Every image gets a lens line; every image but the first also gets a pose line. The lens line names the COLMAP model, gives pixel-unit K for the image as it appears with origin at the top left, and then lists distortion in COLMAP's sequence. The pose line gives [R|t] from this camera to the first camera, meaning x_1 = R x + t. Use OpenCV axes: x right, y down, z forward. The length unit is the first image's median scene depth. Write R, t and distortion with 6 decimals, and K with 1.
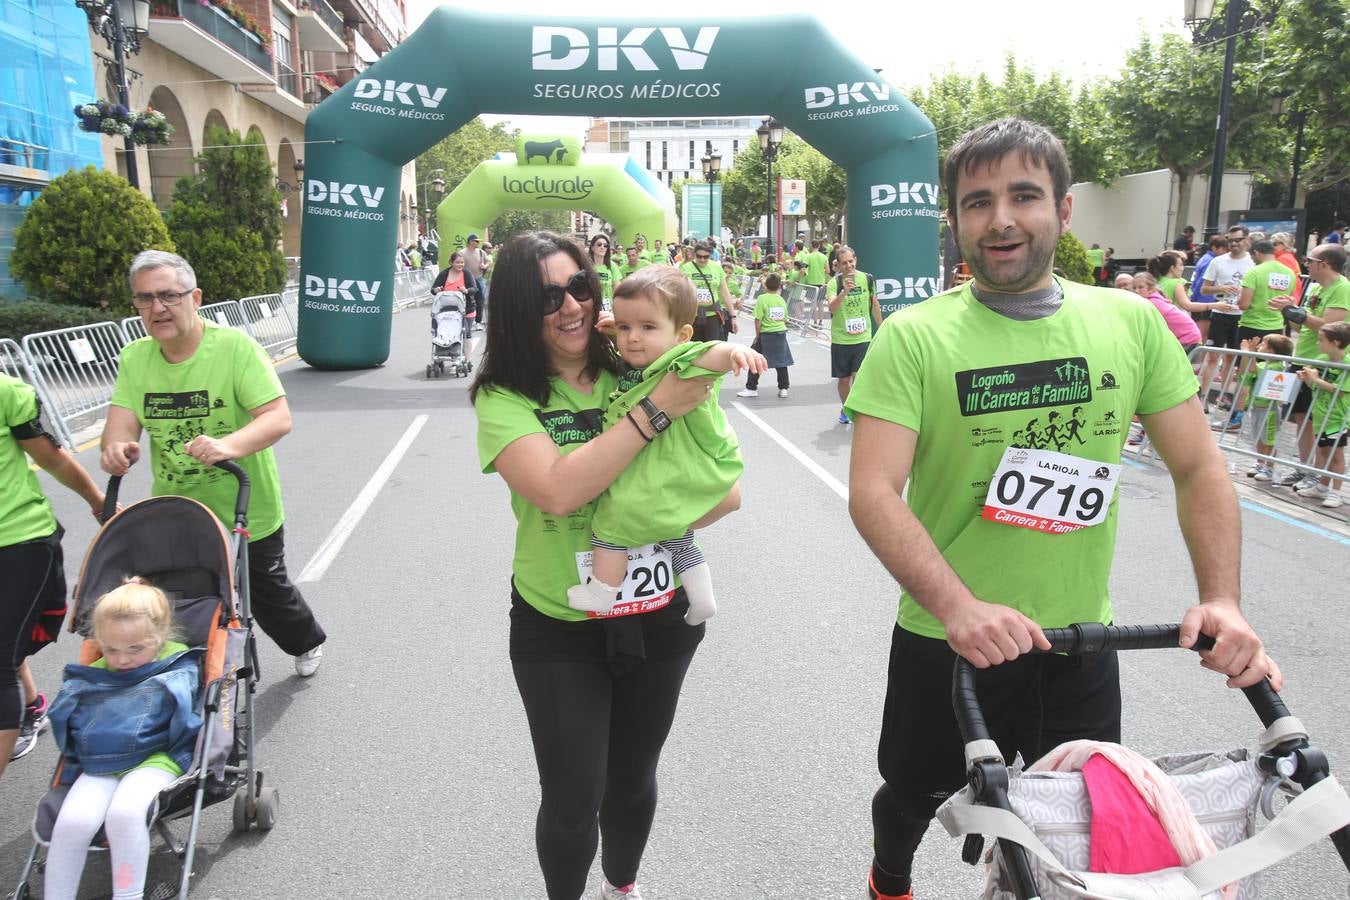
lens RADIAL K [[1003.7, 0, 673.1], [0, 1003.7, 453.6], [0, 0, 1]] dist [-0.052493, 0.090773]
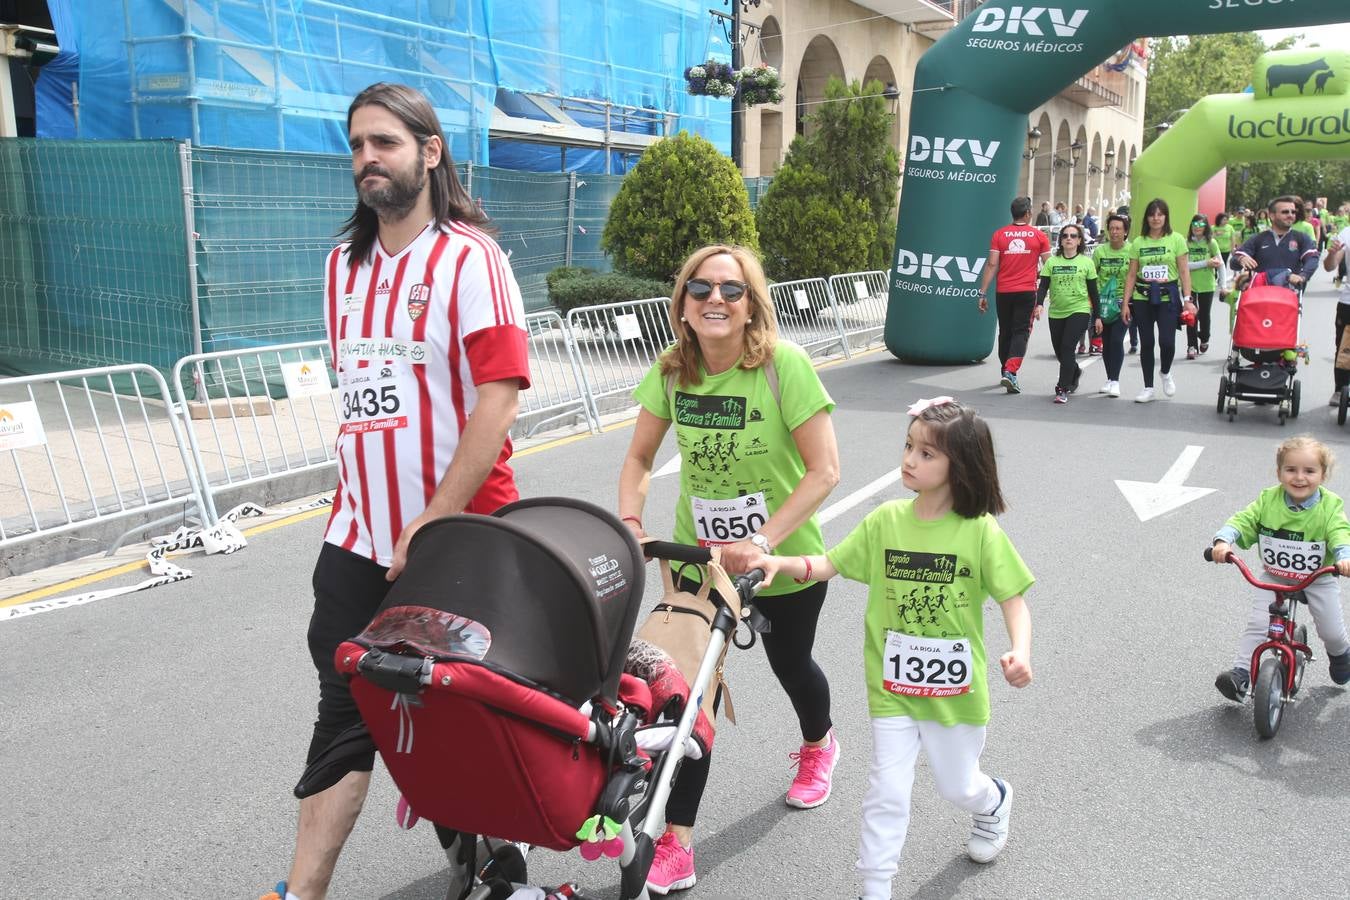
lens RADIAL K [[1273.9, 0, 672.6], [0, 1273.9, 449.8], [0, 0, 1]] dist [-0.025337, 0.130097]
pose [[0.822747, 0.095254, -0.560370, 0.087903], [-0.106770, 0.994208, 0.012237, -0.004004], [0.558291, 0.049763, 0.828152, 0.016153]]
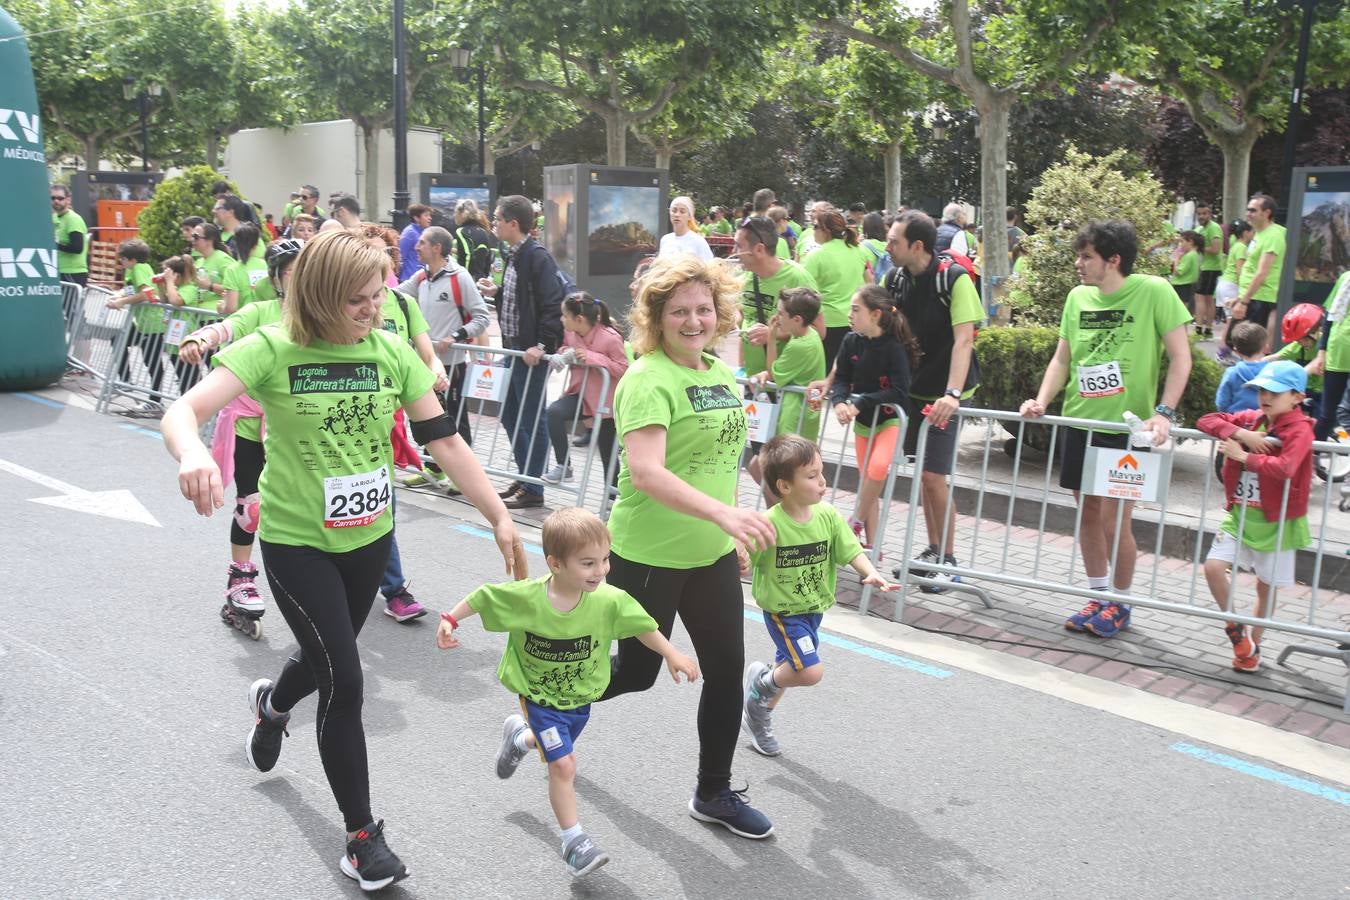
lens RADIAL K [[1273.9, 0, 672.6], [0, 1273.9, 449.8], [0, 0, 1]] dist [-0.025337, 0.130097]
pose [[0.772748, -0.088140, 0.628564, 0.024562], [0.098381, 0.994975, 0.018572, -0.008492], [-0.627042, 0.047487, 0.777536, 0.035320]]
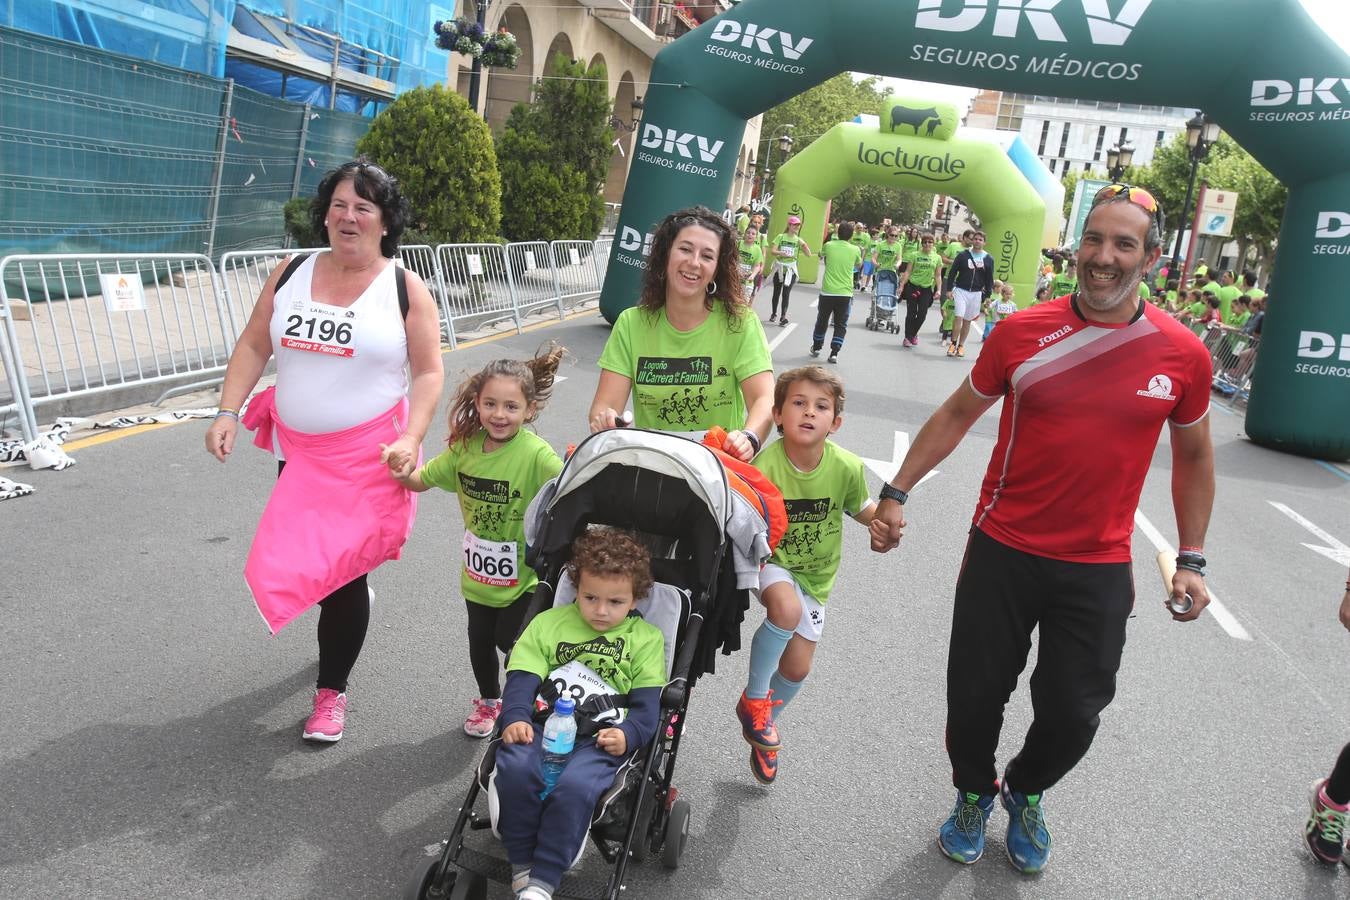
lens RADIAL K [[1201.3, 0, 675.0], [0, 1201.3, 450.0], [0, 0, 1]] dist [-0.032358, 0.130824]
pose [[0.945017, 0.187009, -0.268272, 0.008776], [-0.192161, 0.981337, 0.007171, 0.005744], [0.264606, 0.044774, 0.963317, -0.034698]]
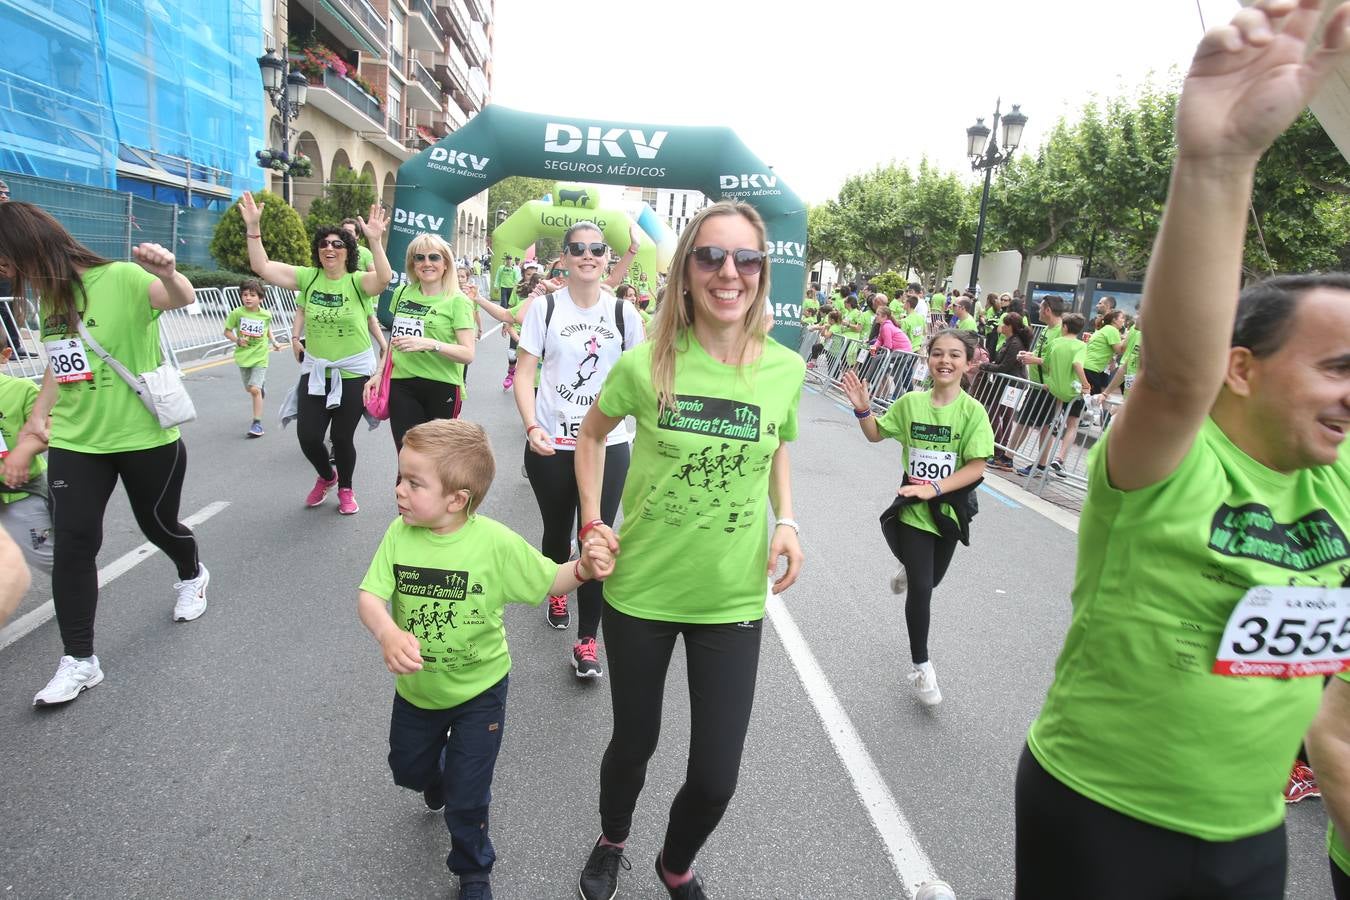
lens RADIAL K [[801.6, 0, 672.4], [0, 801.6, 450.7], [0, 0, 1]] dist [-0.064995, 0.051845]
pose [[0.996155, 0.087328, -0.007024, 0.098143], [-0.087251, 0.996131, 0.010537, 0.049389], [0.007917, -0.009883, 0.999920, -0.222385]]
